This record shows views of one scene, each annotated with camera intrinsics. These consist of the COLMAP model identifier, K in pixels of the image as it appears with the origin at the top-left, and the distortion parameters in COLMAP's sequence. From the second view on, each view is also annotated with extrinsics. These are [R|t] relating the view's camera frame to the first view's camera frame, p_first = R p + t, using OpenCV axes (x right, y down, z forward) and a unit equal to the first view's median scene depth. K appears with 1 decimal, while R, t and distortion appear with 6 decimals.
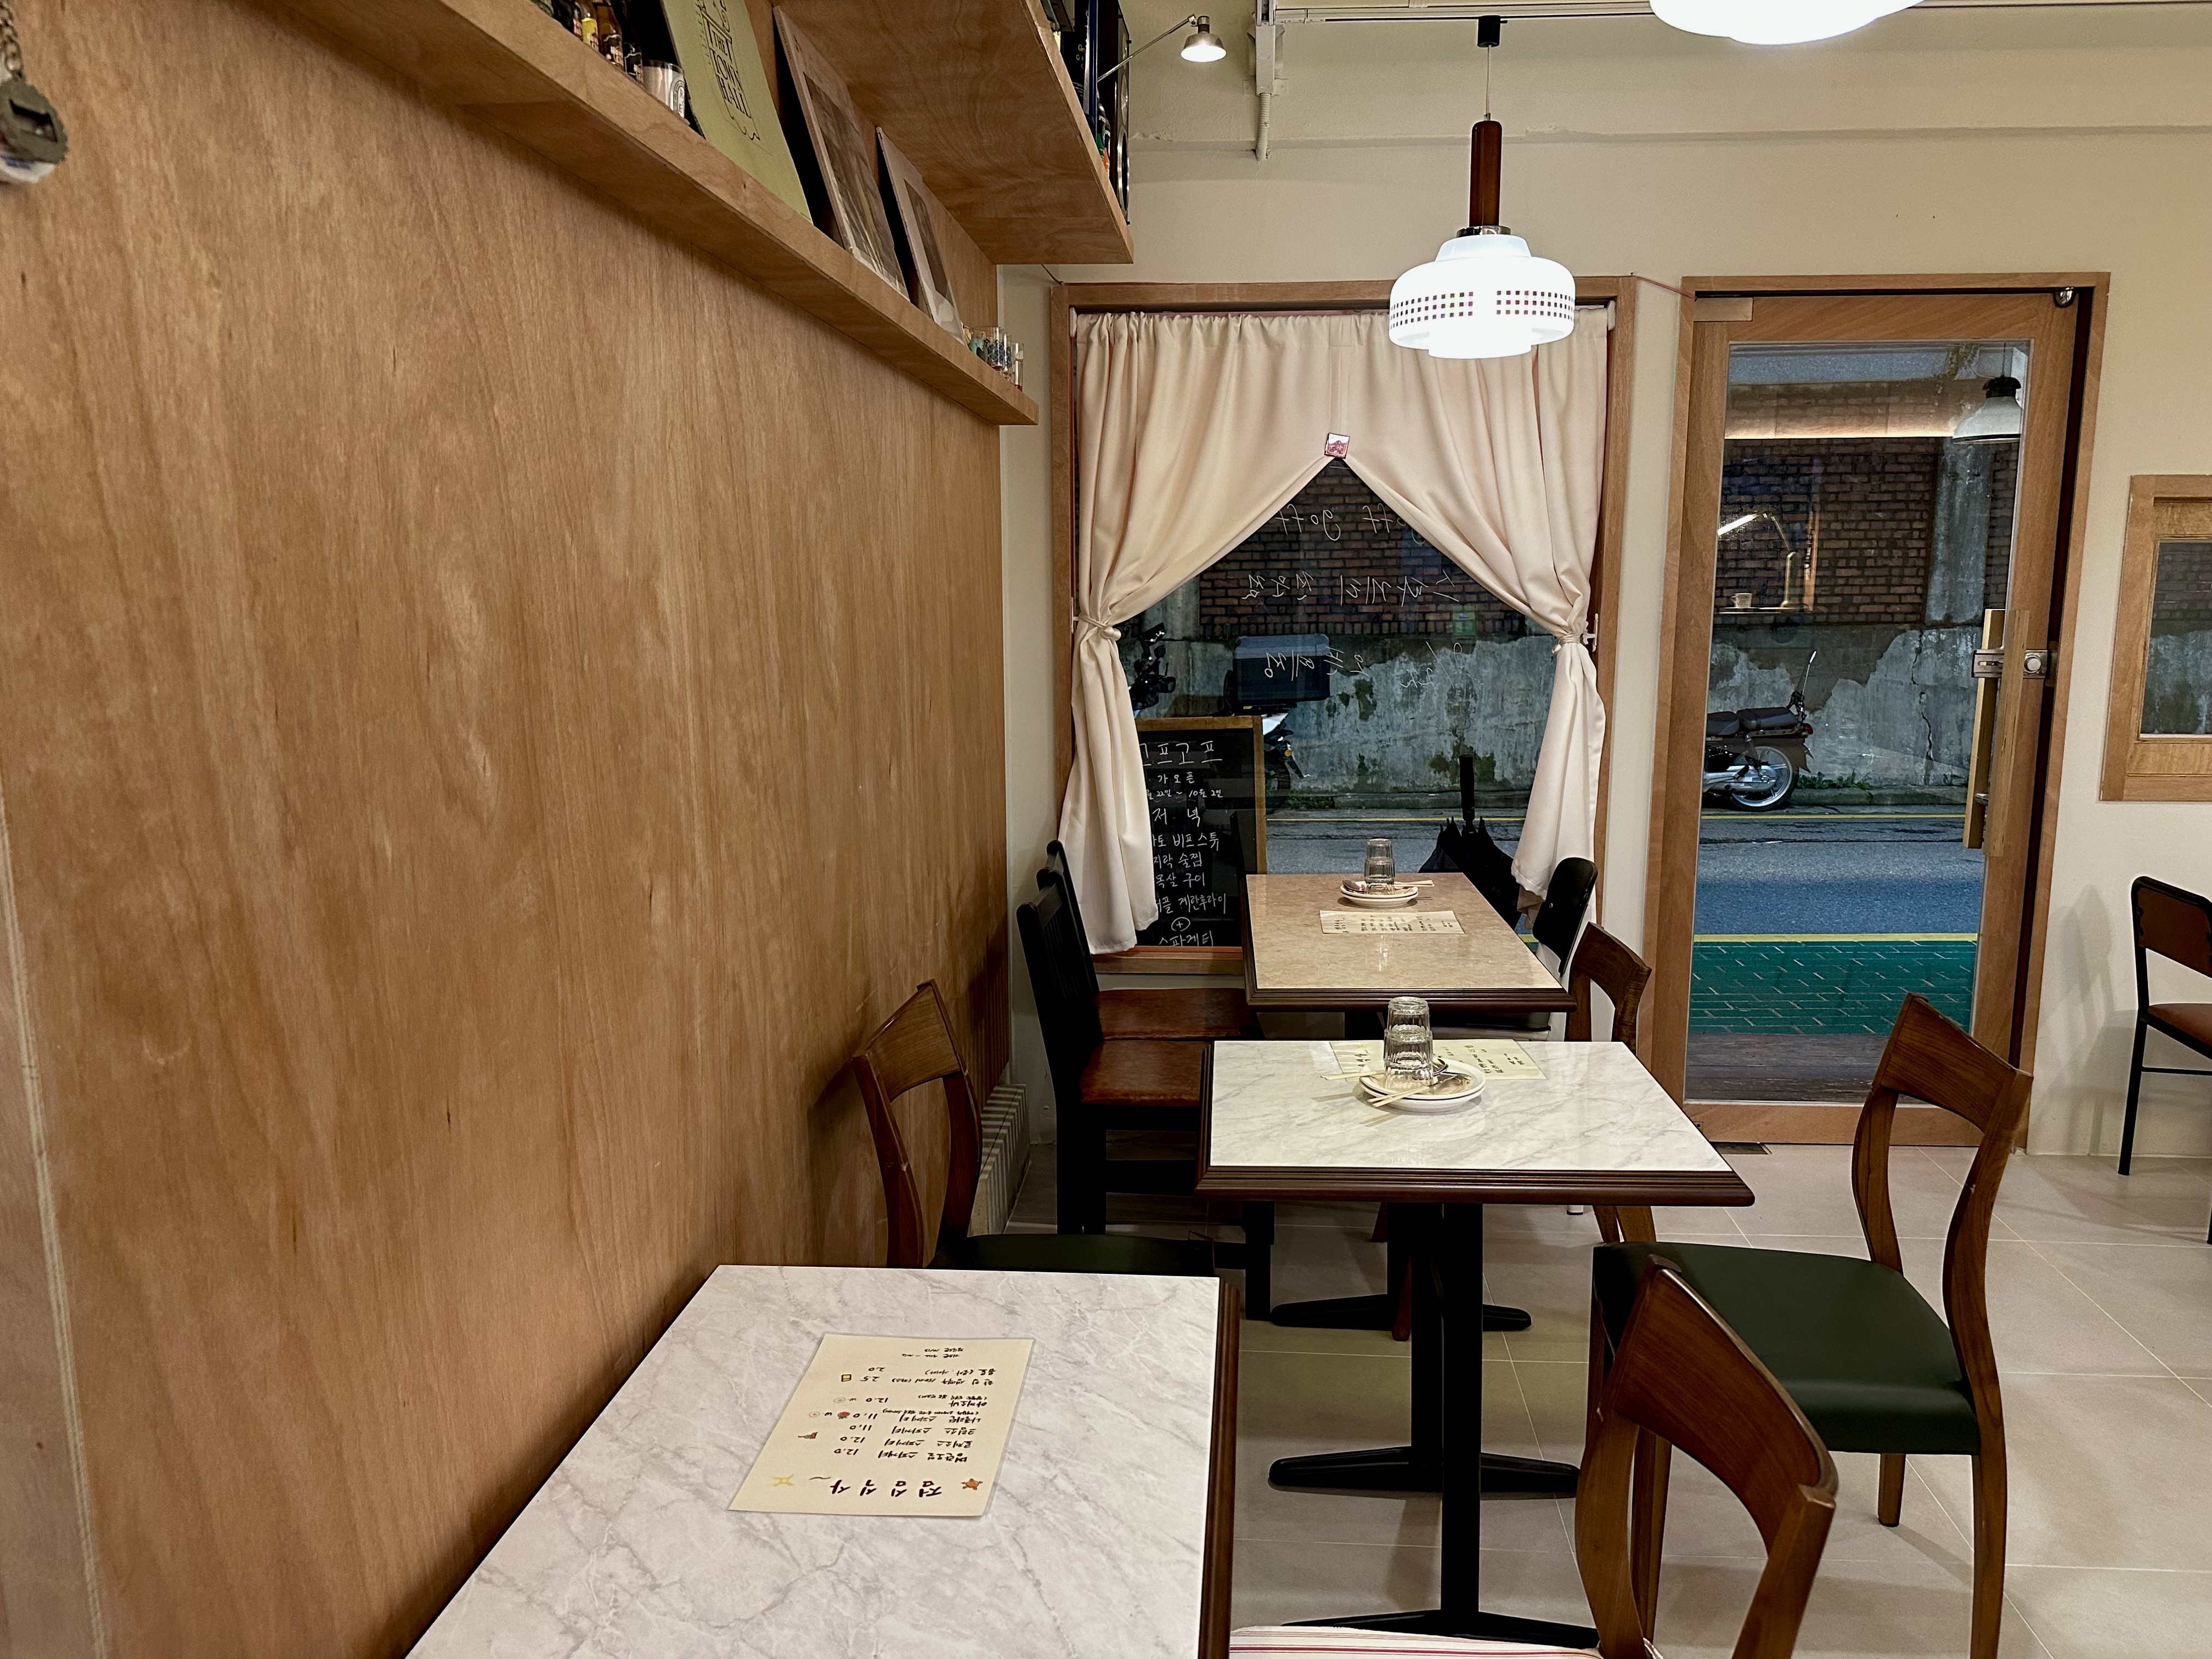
lens RADIAL K [[1555.0, 0, 1120.9], [0, 1555.0, 839.4], [0, 0, 1]] dist [0.115263, -0.160430]
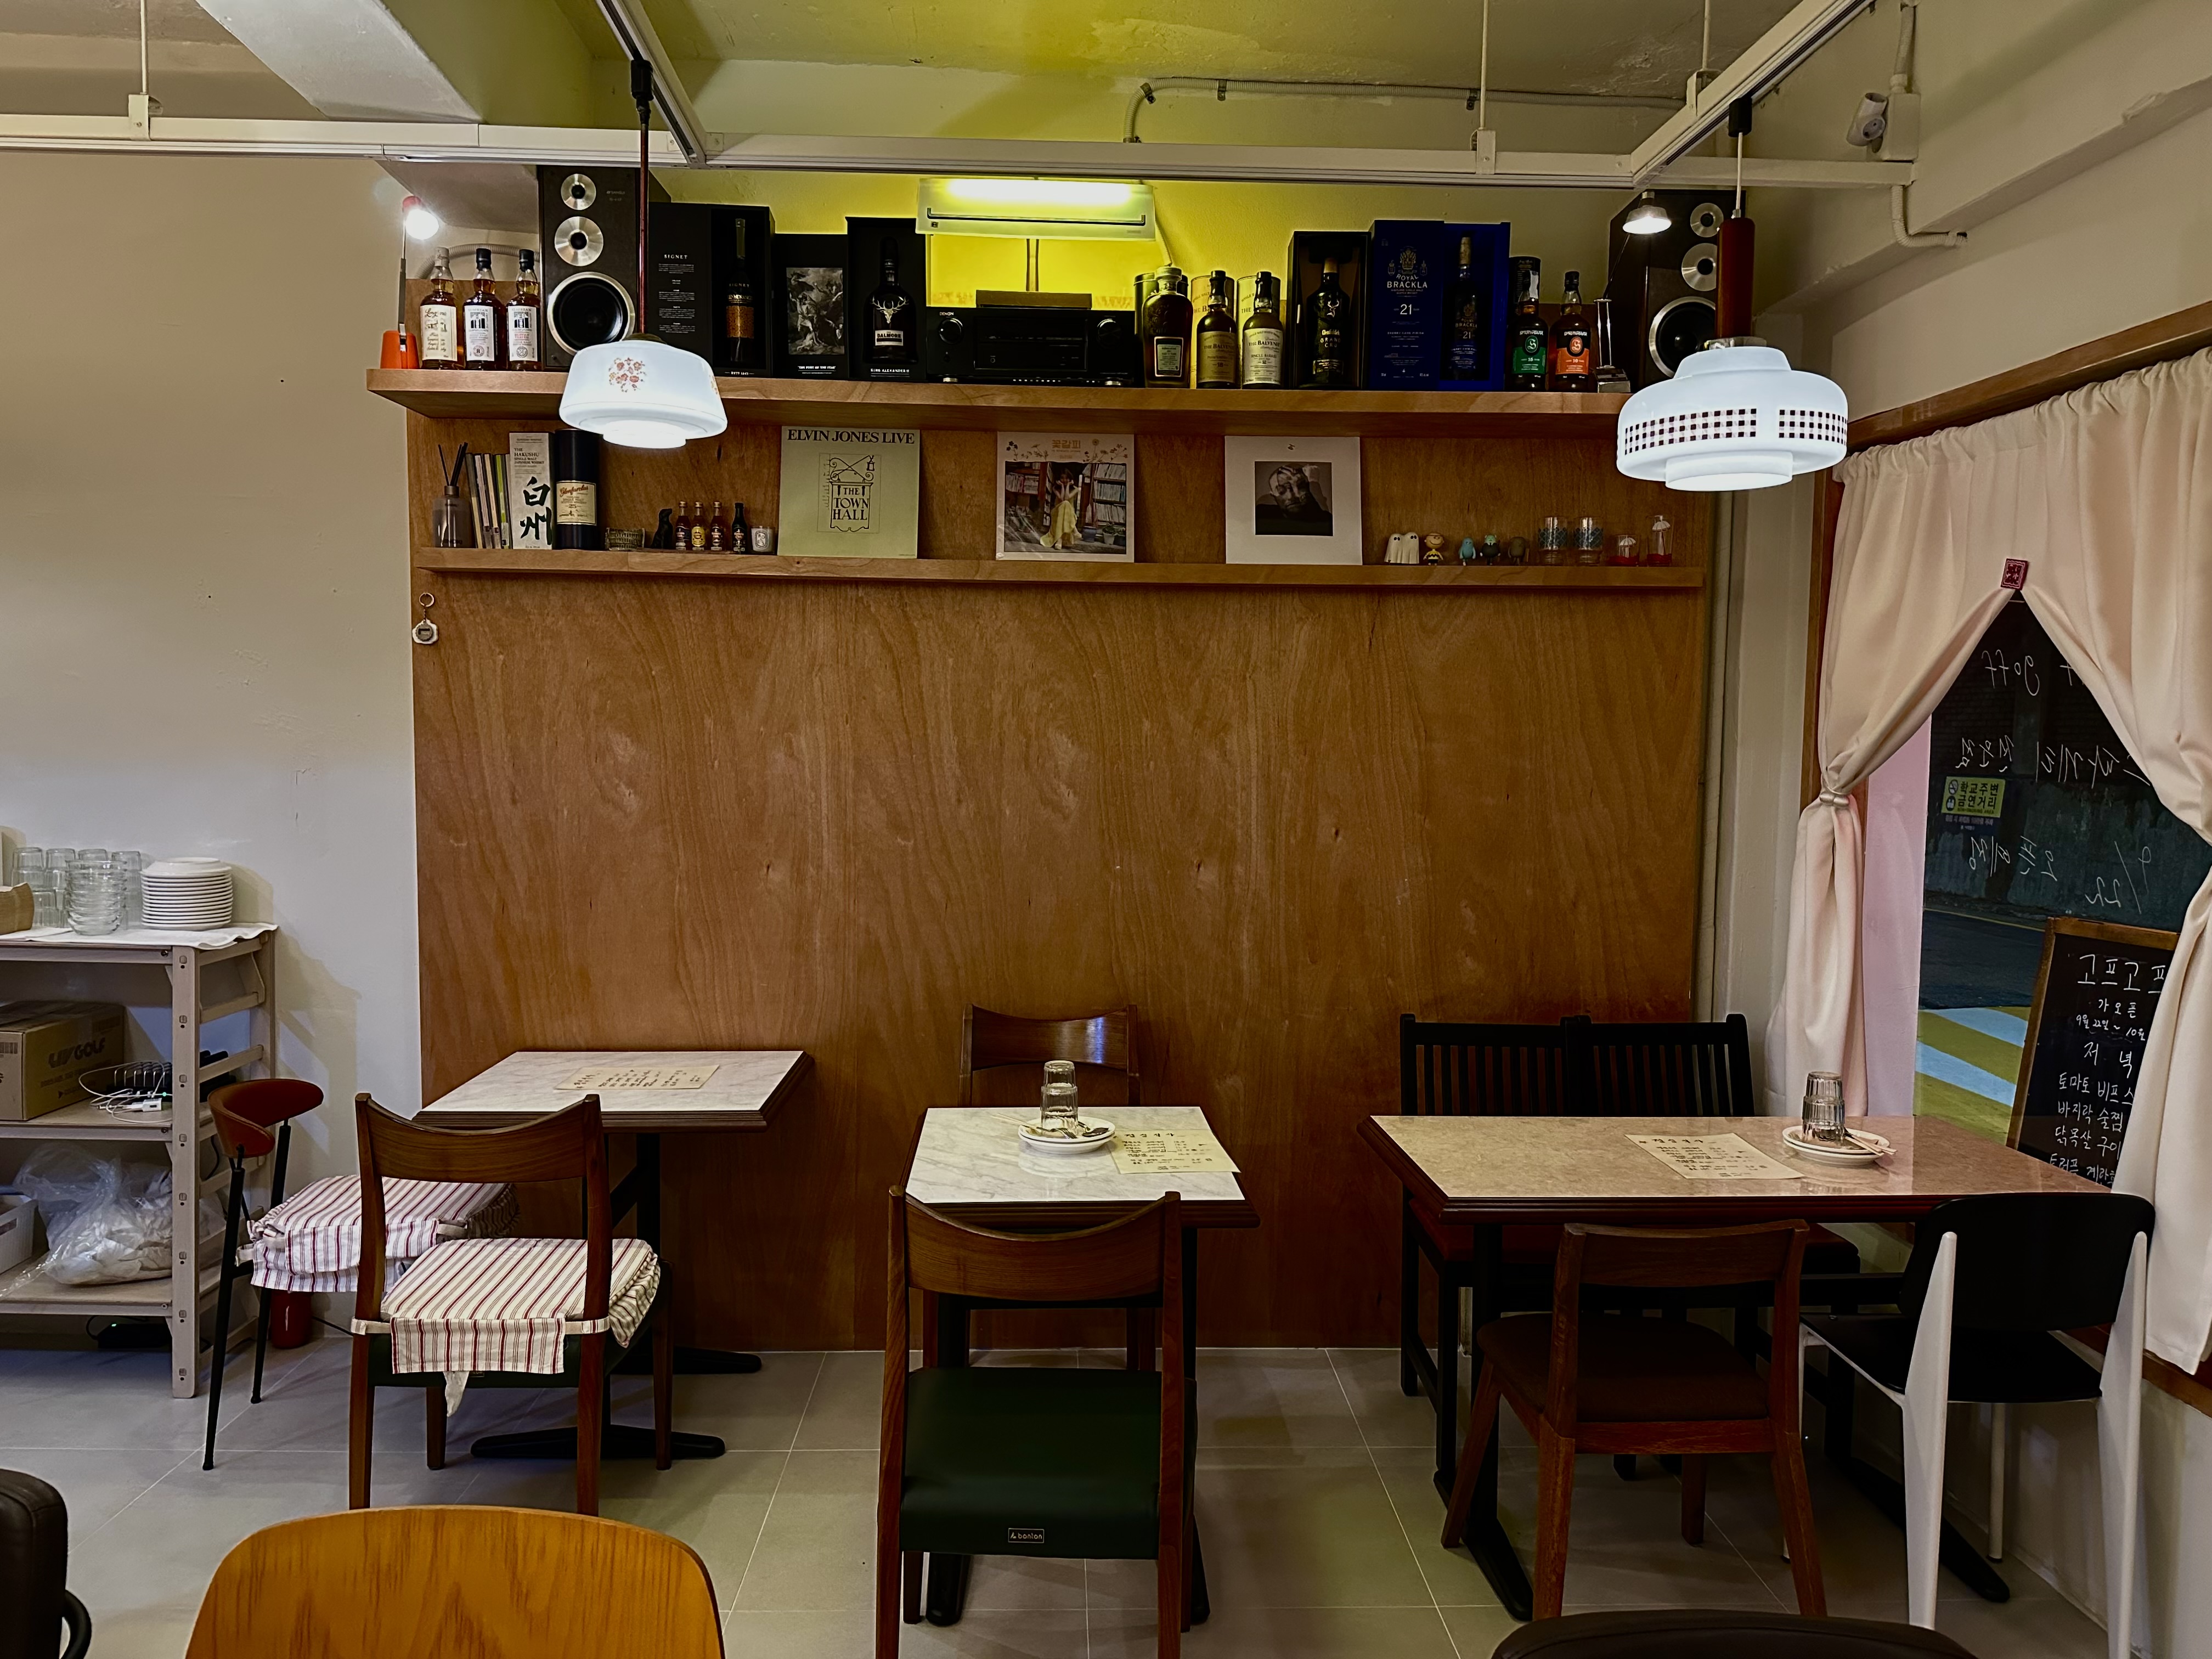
lens RADIAL K [[1588.2, 0, 1101.2], [0, 1588.2, 833.7], [0, 0, 1]] dist [-0.027756, -0.003054]
pose [[0.121781, 0.066660, -0.990316, 0.829432], [-0.173415, 0.983825, 0.044898, -0.082017], [0.977290, 0.166268, 0.131371, 0.476347]]
